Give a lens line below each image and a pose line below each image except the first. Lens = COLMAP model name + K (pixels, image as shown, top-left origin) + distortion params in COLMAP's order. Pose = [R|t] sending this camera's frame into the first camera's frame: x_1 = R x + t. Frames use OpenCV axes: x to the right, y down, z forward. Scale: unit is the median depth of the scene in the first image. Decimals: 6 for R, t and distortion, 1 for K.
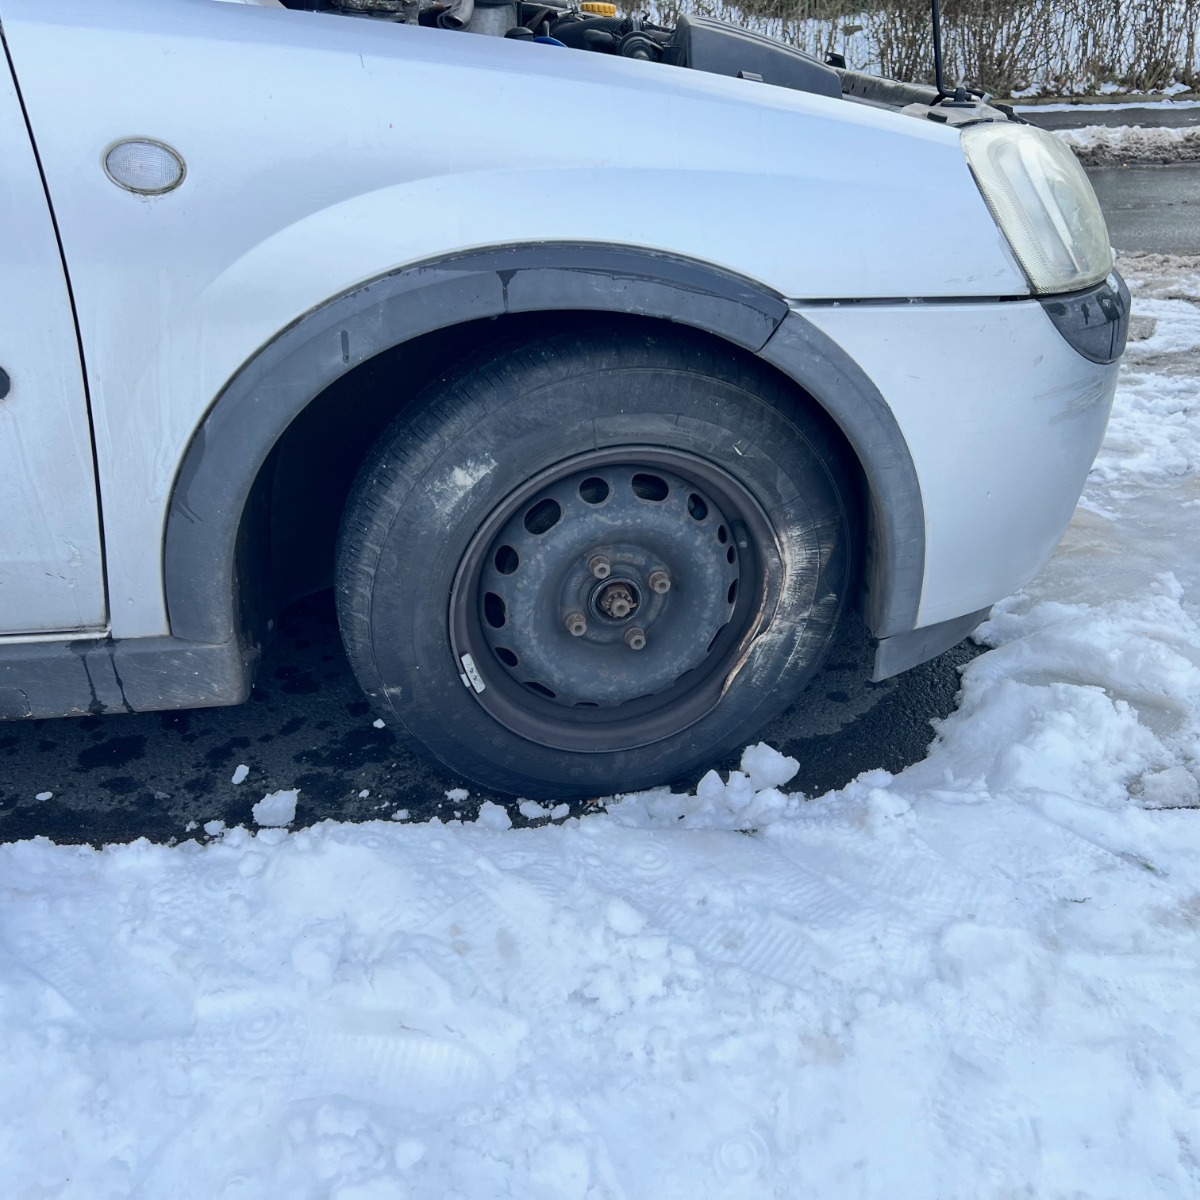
lens RADIAL K [[1210.4, 0, 535.9], [0, 1210.4, 668.3], [0, 0, 1]] dist [0.066624, -0.103307]
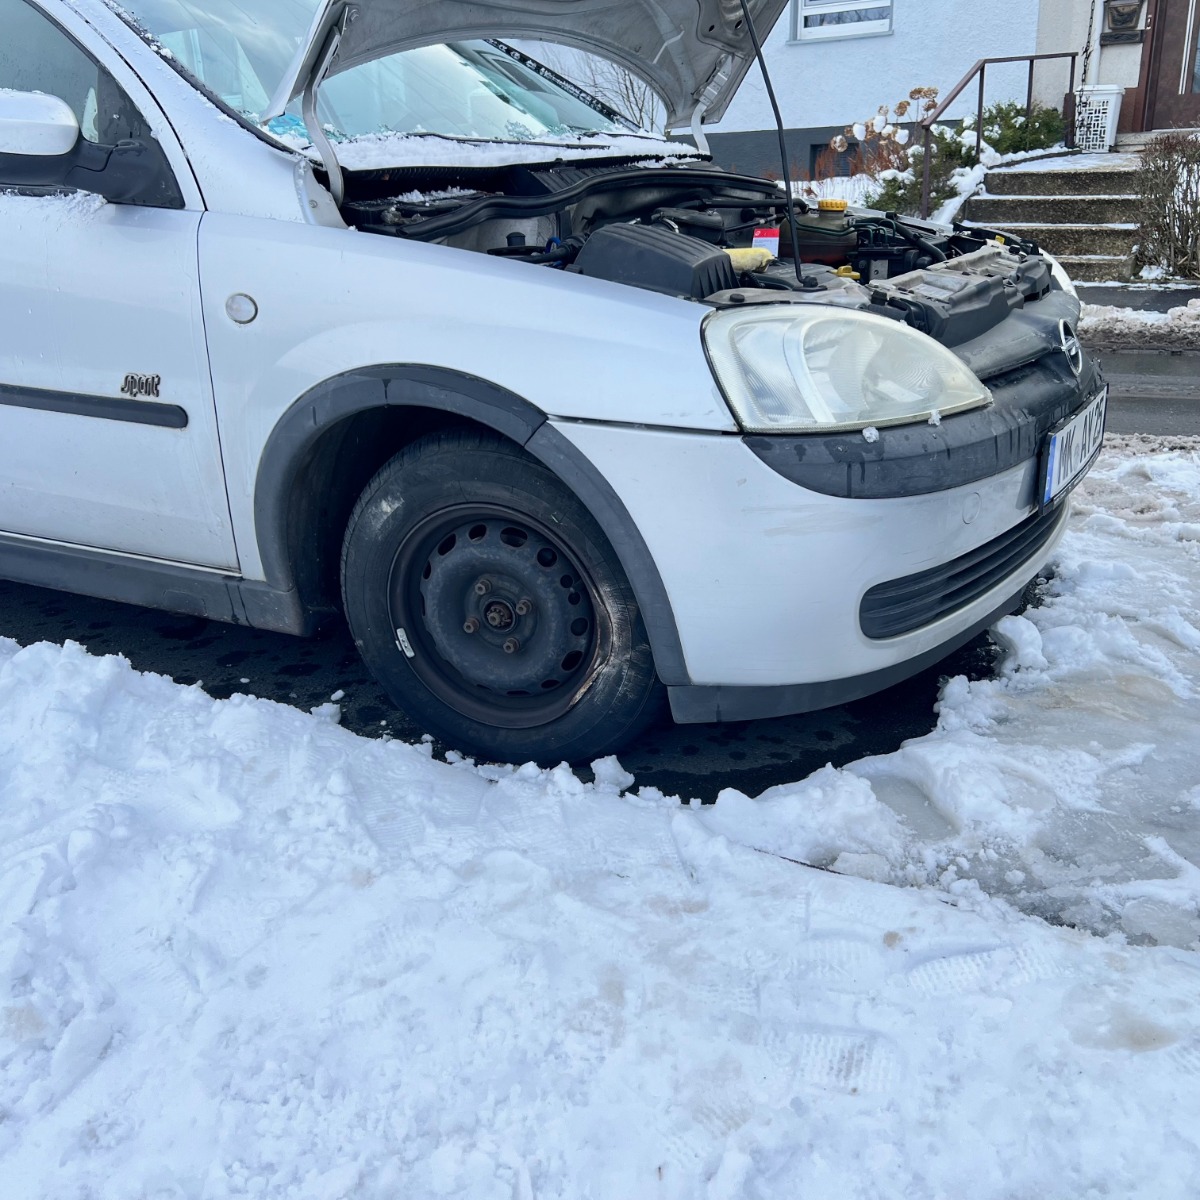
lens RADIAL K [[1210.4, 0, 535.9], [0, 1210.4, 668.3], [0, 0, 1]] dist [0.066624, -0.103307]
pose [[0.800430, 0.208113, -0.562140, 0.966616], [-0.264191, 0.964280, -0.019190, 0.021651], [0.538066, 0.163872, 0.826819, -0.149661]]
